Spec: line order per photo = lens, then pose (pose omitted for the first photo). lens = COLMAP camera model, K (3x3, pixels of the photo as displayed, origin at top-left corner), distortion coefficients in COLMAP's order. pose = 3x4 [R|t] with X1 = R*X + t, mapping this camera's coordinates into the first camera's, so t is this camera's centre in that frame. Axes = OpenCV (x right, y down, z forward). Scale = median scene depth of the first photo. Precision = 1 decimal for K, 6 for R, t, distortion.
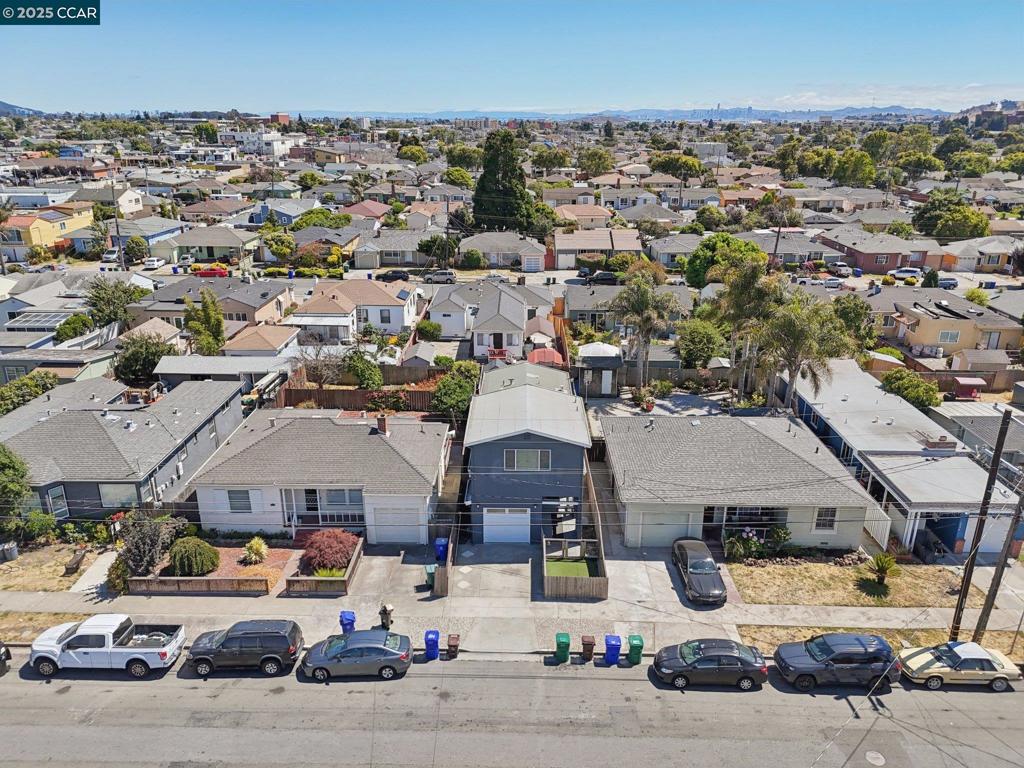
lens RADIAL K [[749.9, 0, 510.6], [0, 749.9, 379.2], [0, 0, 1]] dist [0.068305, -0.063609]
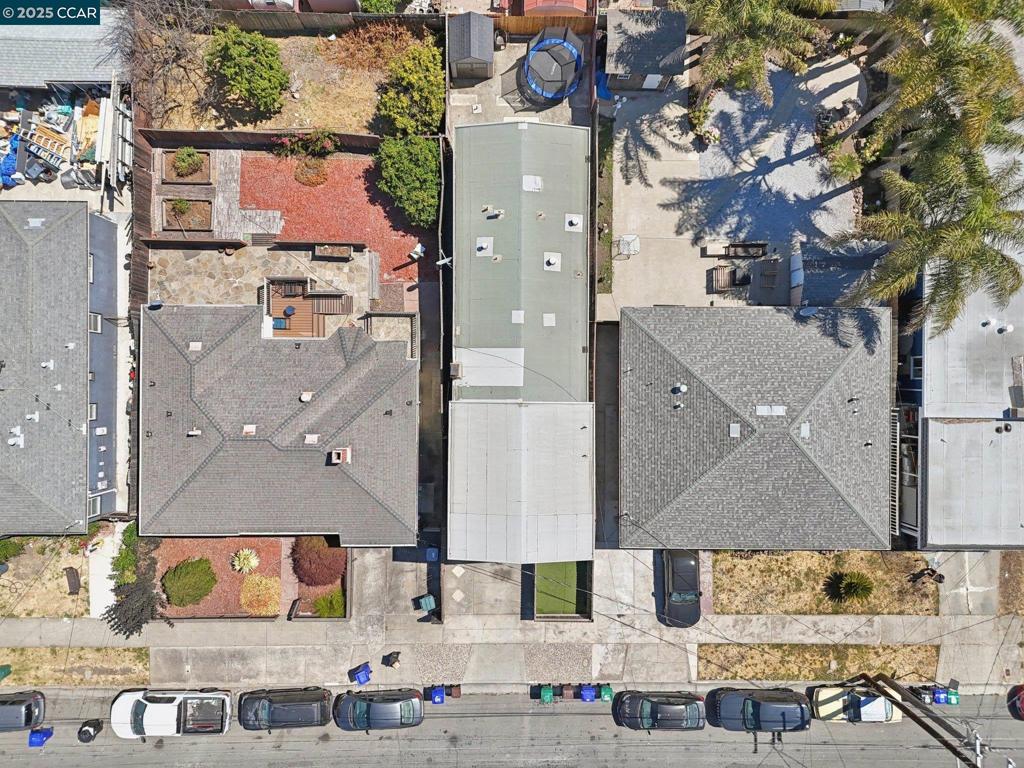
lens RADIAL K [[749.9, 0, 507.7], [0, 749.9, 373.1], [0, 0, 1]] dist [0.068305, -0.063609]
pose [[0.999841, -0.012840, 0.012375, -0.001333], [-0.007485, 0.327669, 0.944763, -0.771882], [-0.016186, -0.944705, 0.327521, 0.872452]]
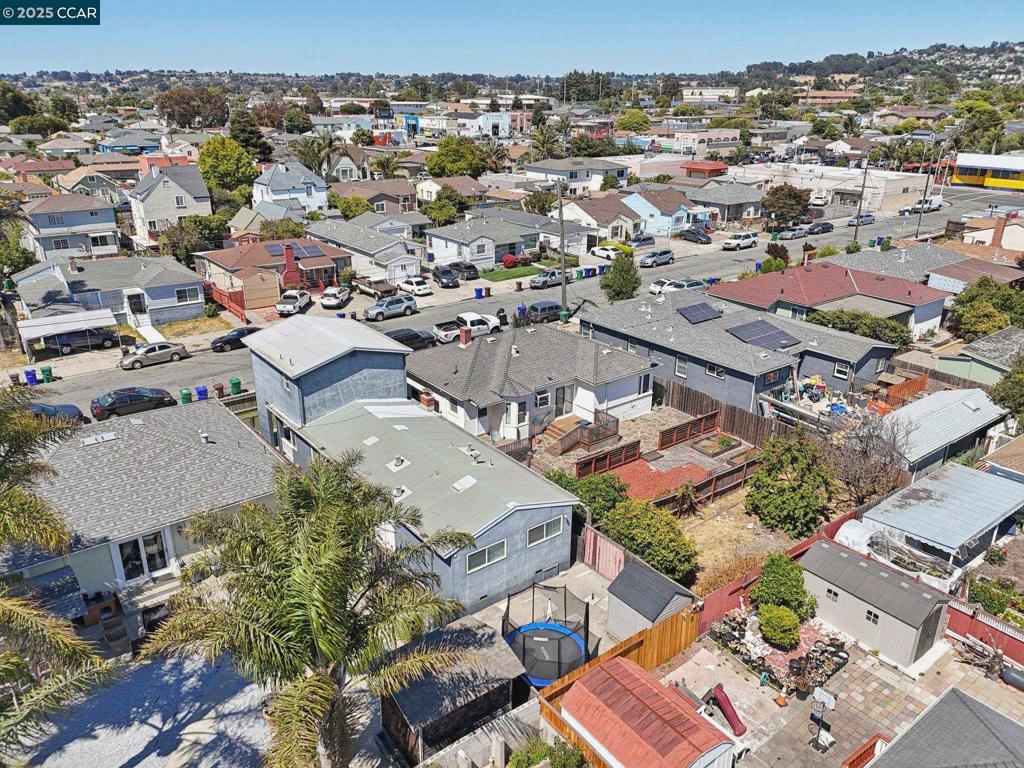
lens RADIAL K [[749.9, 0, 516.7], [0, 749.9, 386.6], [0, 0, 1]] dist [0.068305, -0.063609]
pose [[-0.784234, 0.220863, -0.579824, 0.416708], [-0.207057, 0.787771, 0.580125, -0.532509], [0.584897, 0.575010, -0.572066, 1.780781]]
